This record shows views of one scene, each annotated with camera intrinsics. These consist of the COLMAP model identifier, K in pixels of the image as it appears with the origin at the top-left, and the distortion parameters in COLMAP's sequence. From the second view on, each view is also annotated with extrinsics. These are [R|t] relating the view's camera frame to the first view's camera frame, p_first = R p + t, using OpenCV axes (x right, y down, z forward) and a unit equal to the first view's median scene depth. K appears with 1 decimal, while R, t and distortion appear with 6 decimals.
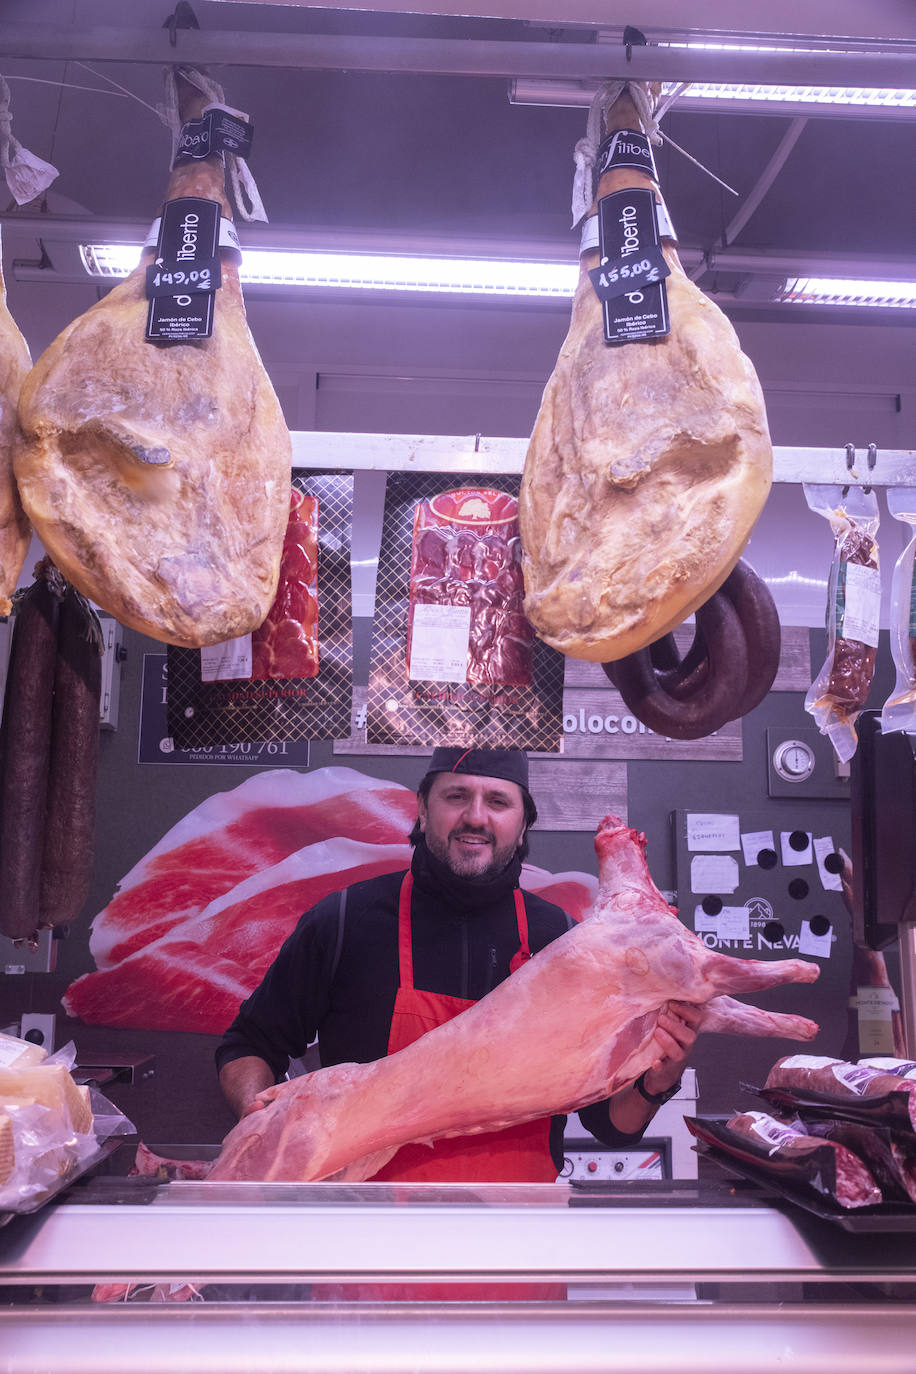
lens RADIAL K [[1307.0, 0, 461.5], [0, 1307.0, 702.5], [0, 0, 1]] dist [-0.052889, 0.157511]
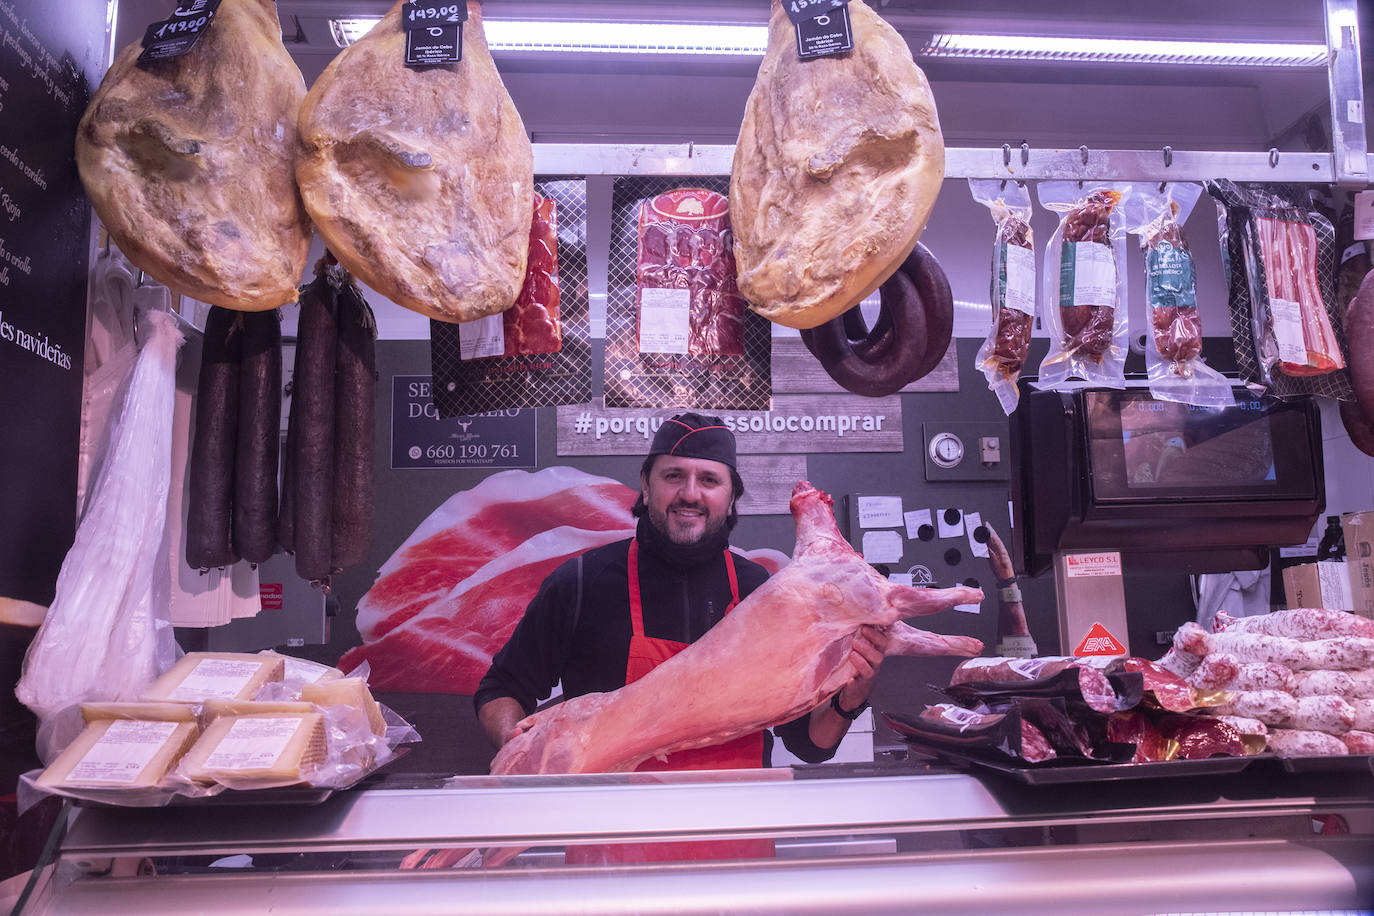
lens RADIAL K [[1108.3, 0, 680.7], [0, 1108.3, 458.0], [0, 0, 1]] dist [-0.089070, 0.121255]
pose [[0.999283, -0.030765, 0.022080, -0.028279], [0.030113, 0.999117, 0.029292, 0.049738], [-0.022962, -0.028606, 0.999327, 0.006946]]
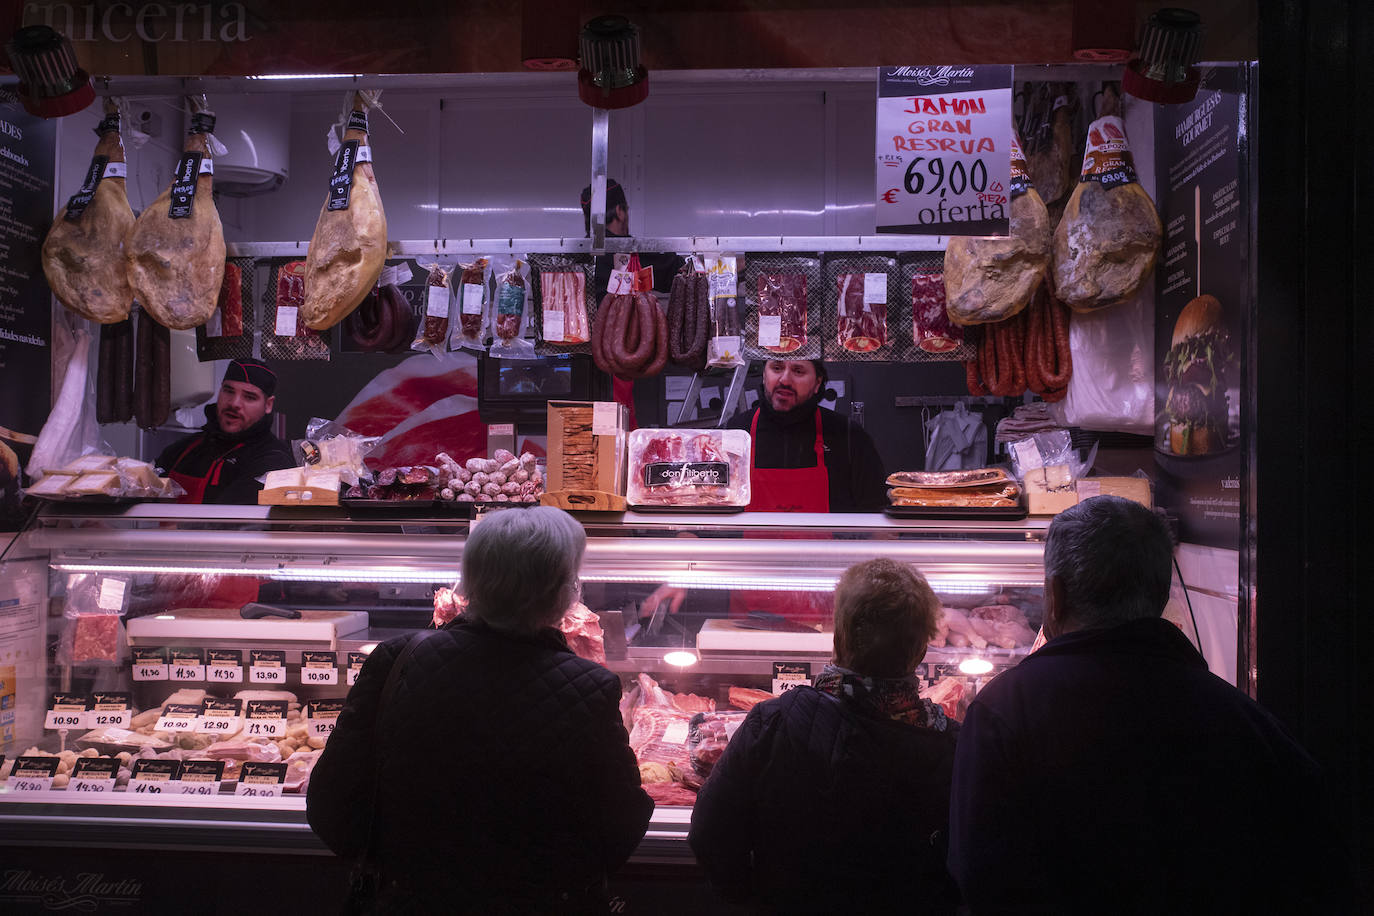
lens RADIAL K [[1167.2, 0, 683.8], [0, 1167.2, 471.7], [0, 0, 1]] dist [-0.100103, 0.138071]
pose [[0.994155, -0.008369, -0.107638, 1.085393], [0.026209, 0.985875, 0.165418, -0.114557], [0.104733, -0.167273, 0.980332, -1.351096]]
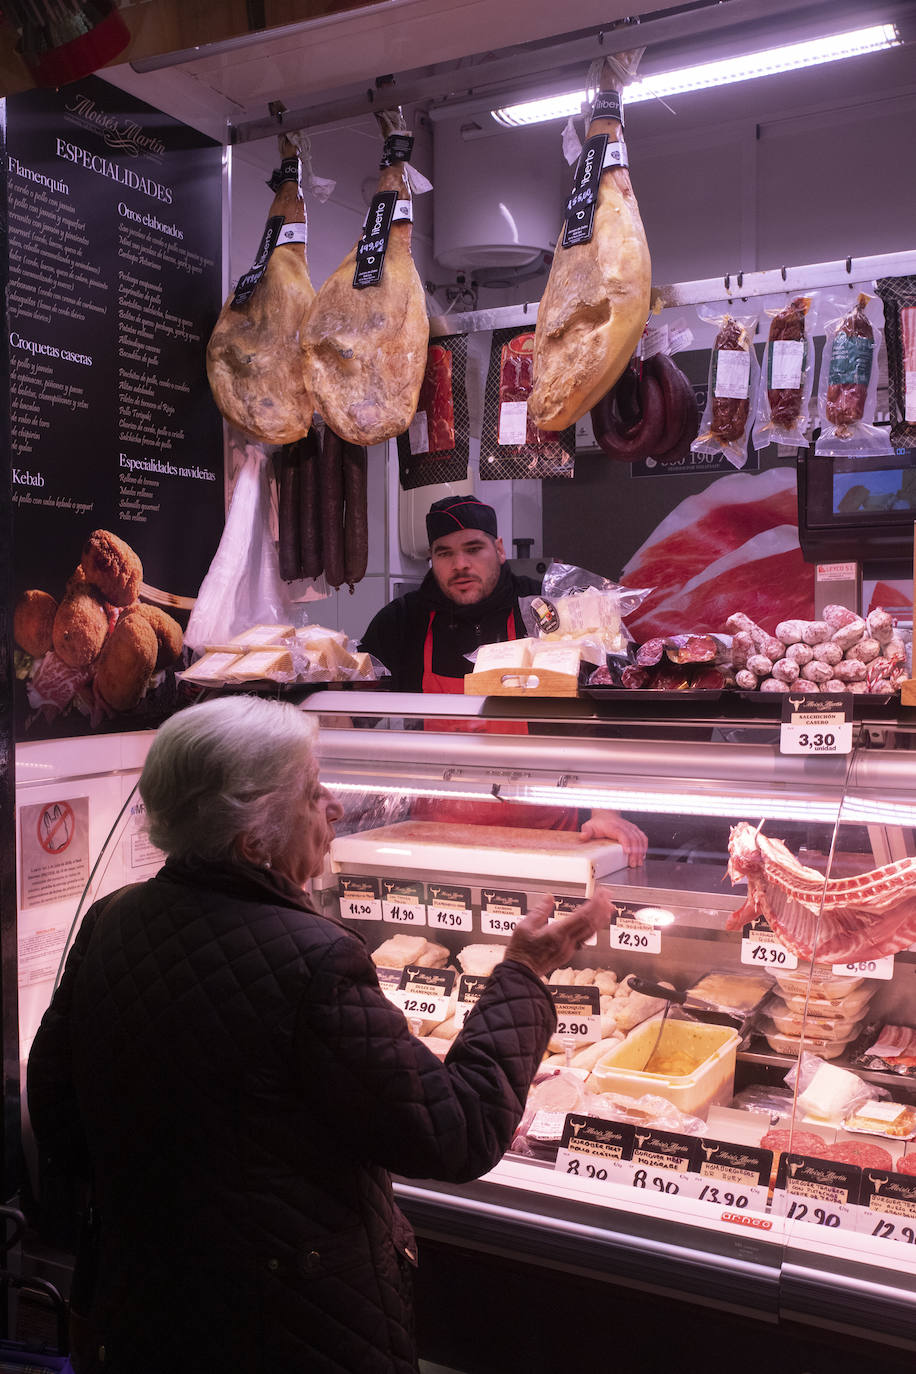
lens RADIAL K [[1315.3, 0, 479.7], [0, 1315.3, 687.5], [0, 0, 1]] dist [-0.057669, 0.206920]
pose [[0.857542, 0.001307, -0.514412, 0.927255], [0.110623, 0.976132, 0.186893, -0.033370], [0.502379, -0.217174, 0.836930, -0.690447]]
